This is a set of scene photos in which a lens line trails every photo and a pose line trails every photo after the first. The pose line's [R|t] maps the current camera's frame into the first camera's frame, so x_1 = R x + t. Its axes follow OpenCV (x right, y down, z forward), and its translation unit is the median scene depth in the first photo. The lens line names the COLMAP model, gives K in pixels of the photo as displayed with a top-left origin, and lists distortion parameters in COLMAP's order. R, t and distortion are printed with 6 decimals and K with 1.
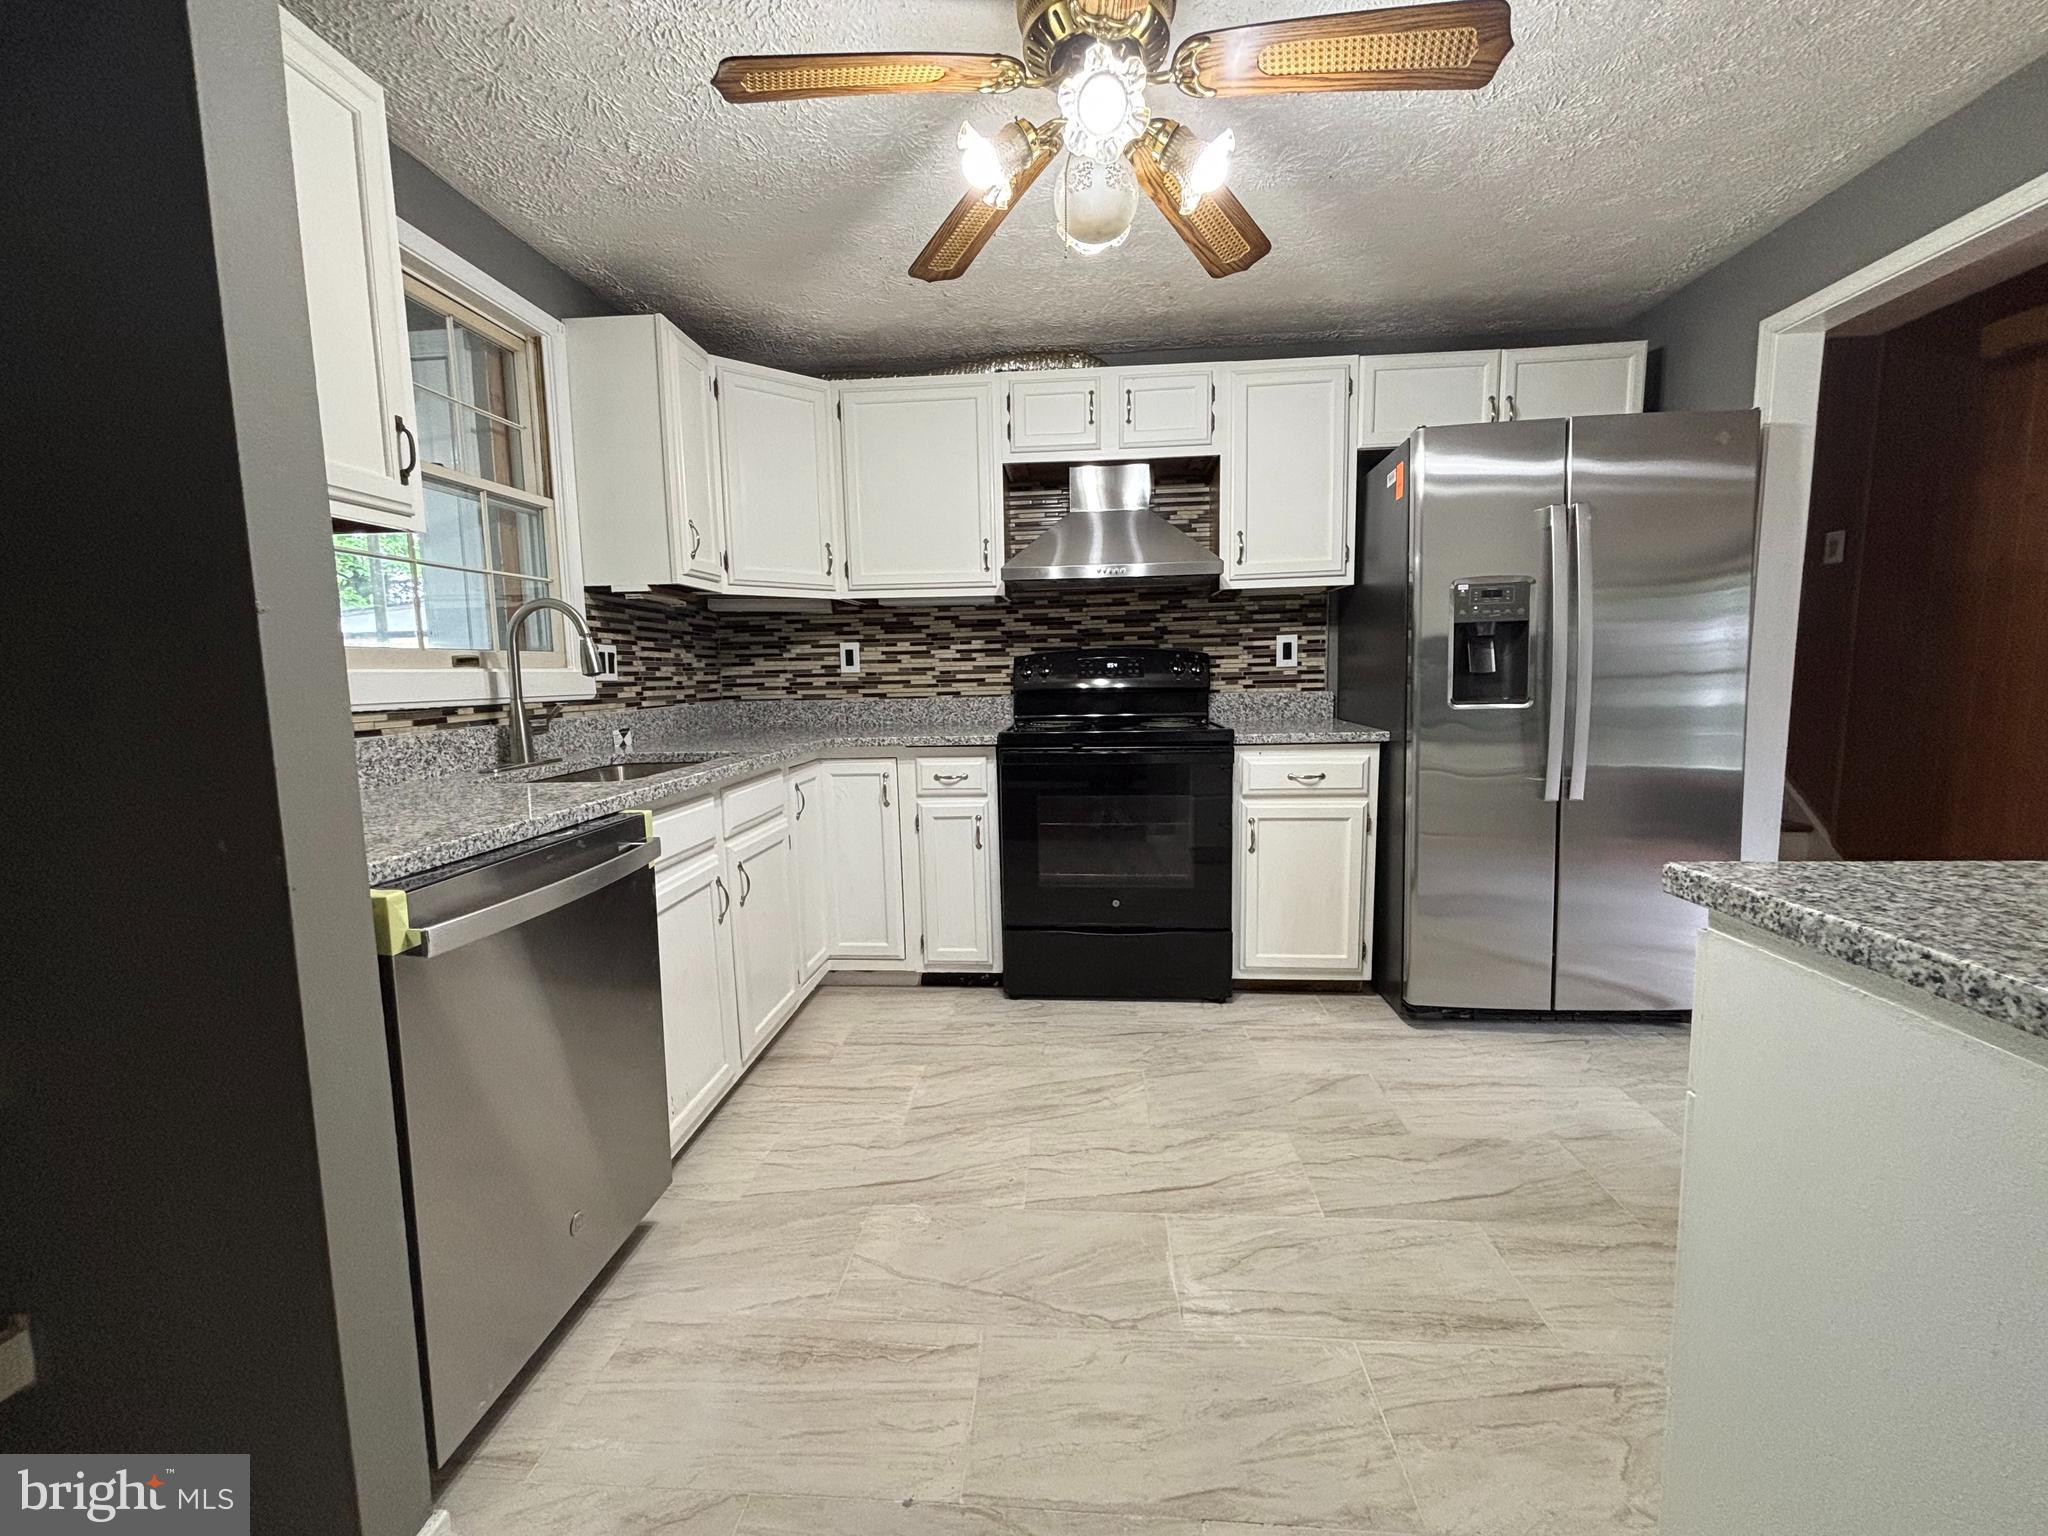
lens RADIAL K [[816.4, 0, 1016.8], [0, 816.4, 762.5], [0, 0, 1]] dist [-0.003762, -0.000357]
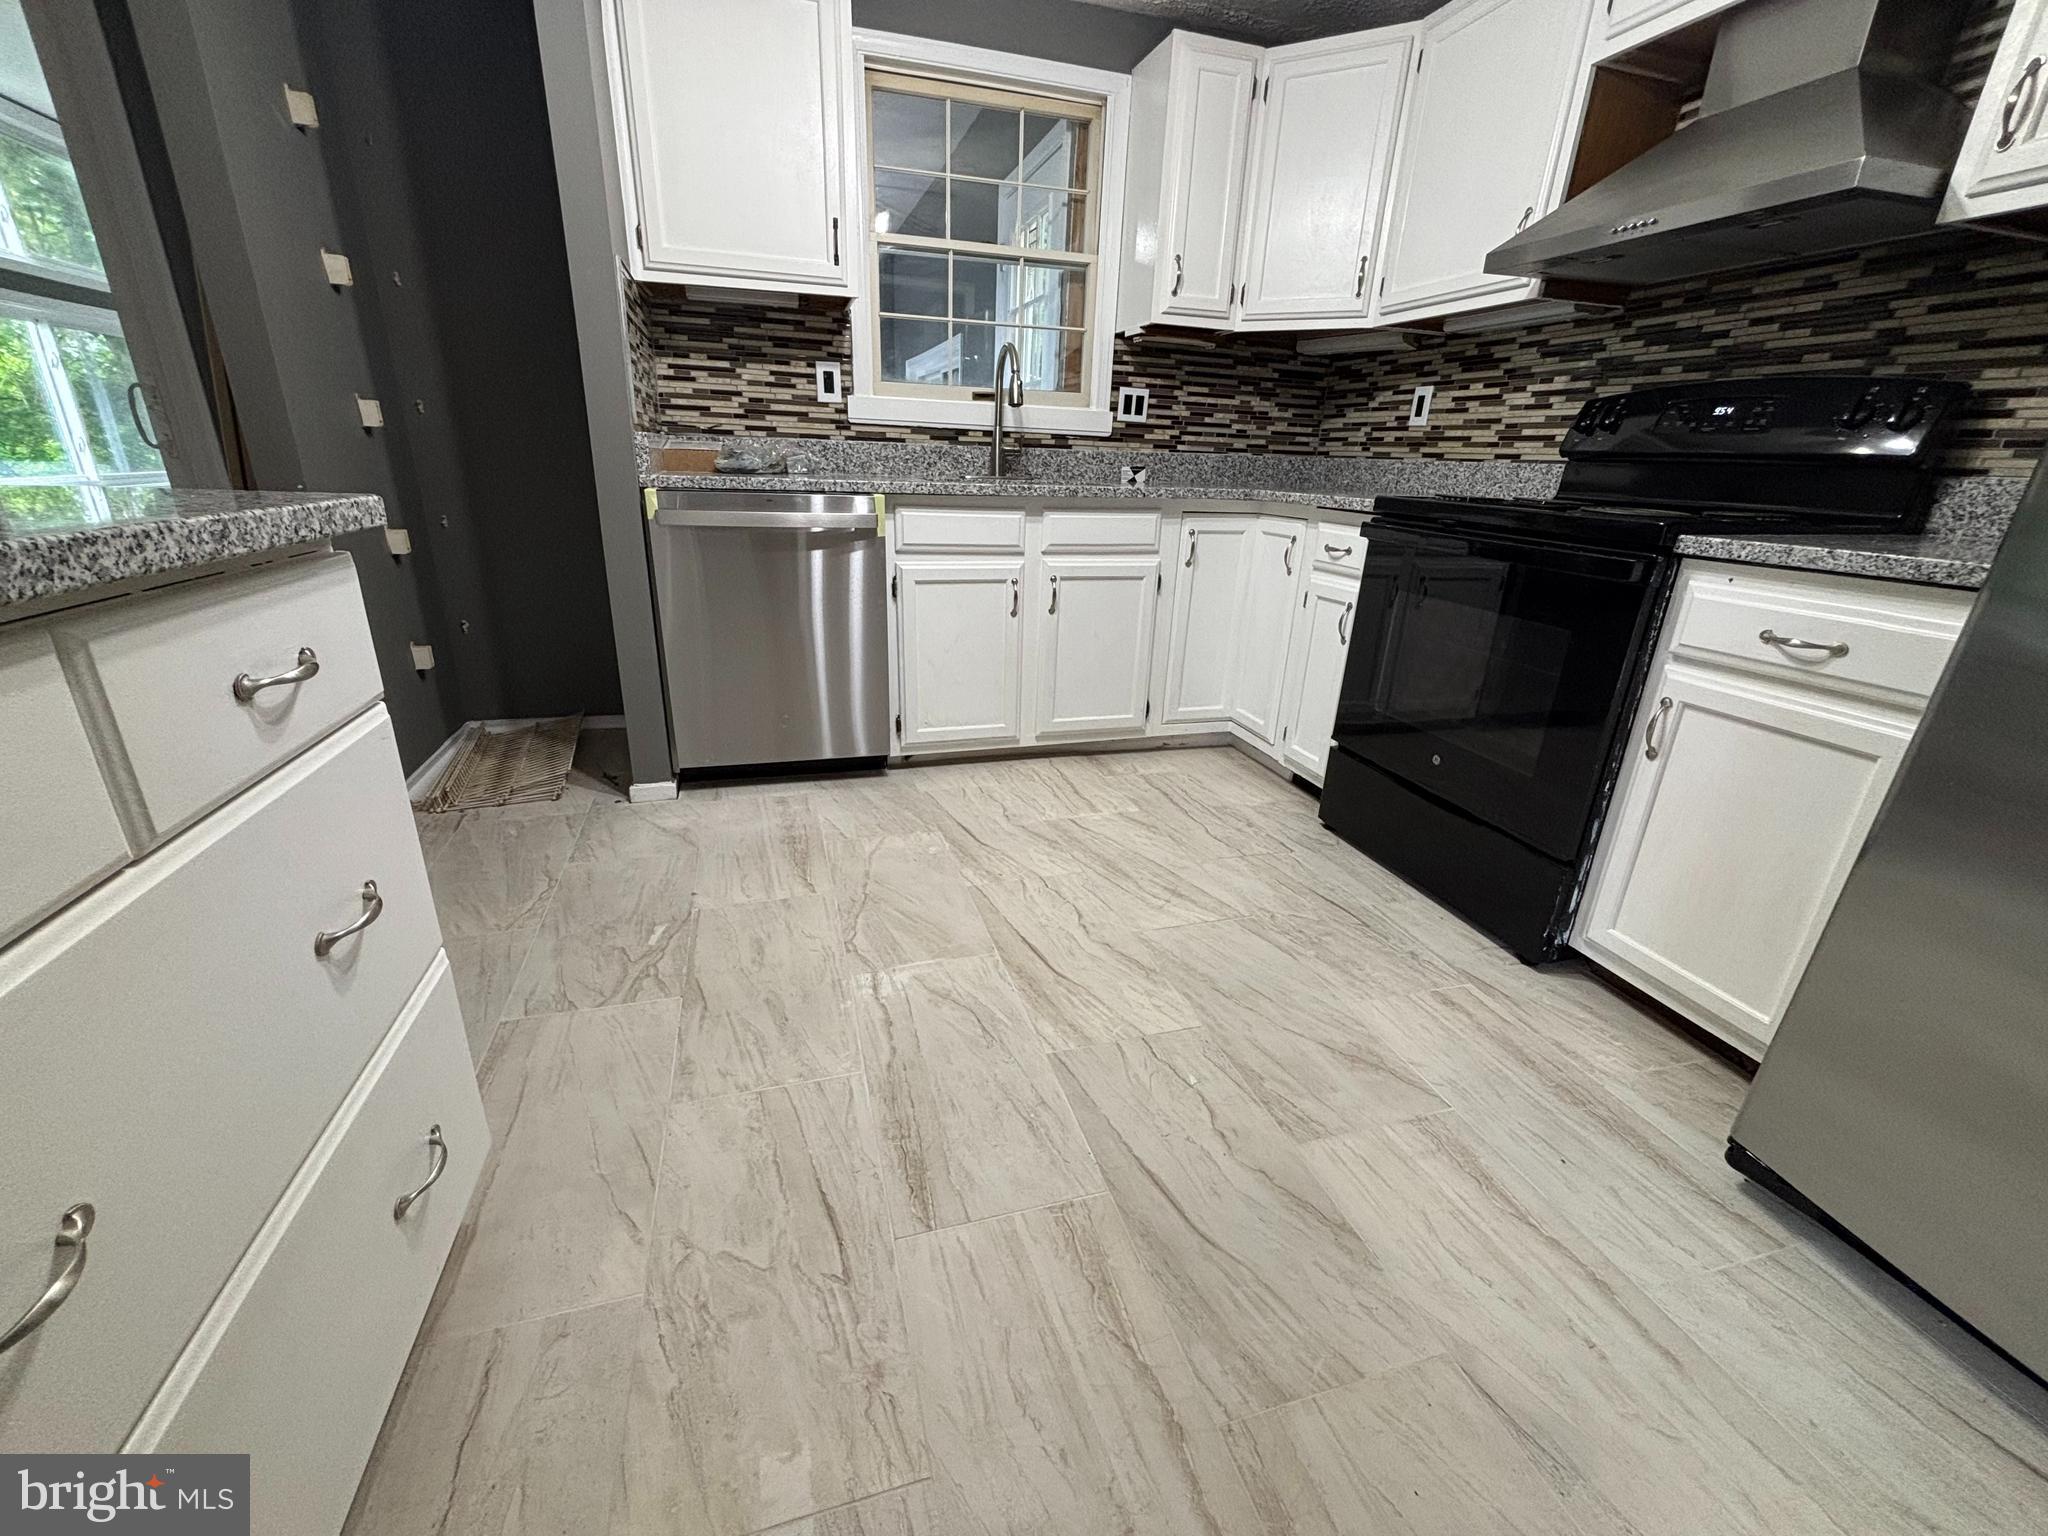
lens RADIAL K [[821.7, 0, 1030.6], [0, 821.7, 763.6], [0, 0, 1]] dist [0.001147, -0.000384]
pose [[0.369986, 0.359603, -0.856619, 0.600069], [-0.147449, 0.933092, 0.328021, -0.007193], [0.917262, 0.004944, 0.398254, 0.379334]]
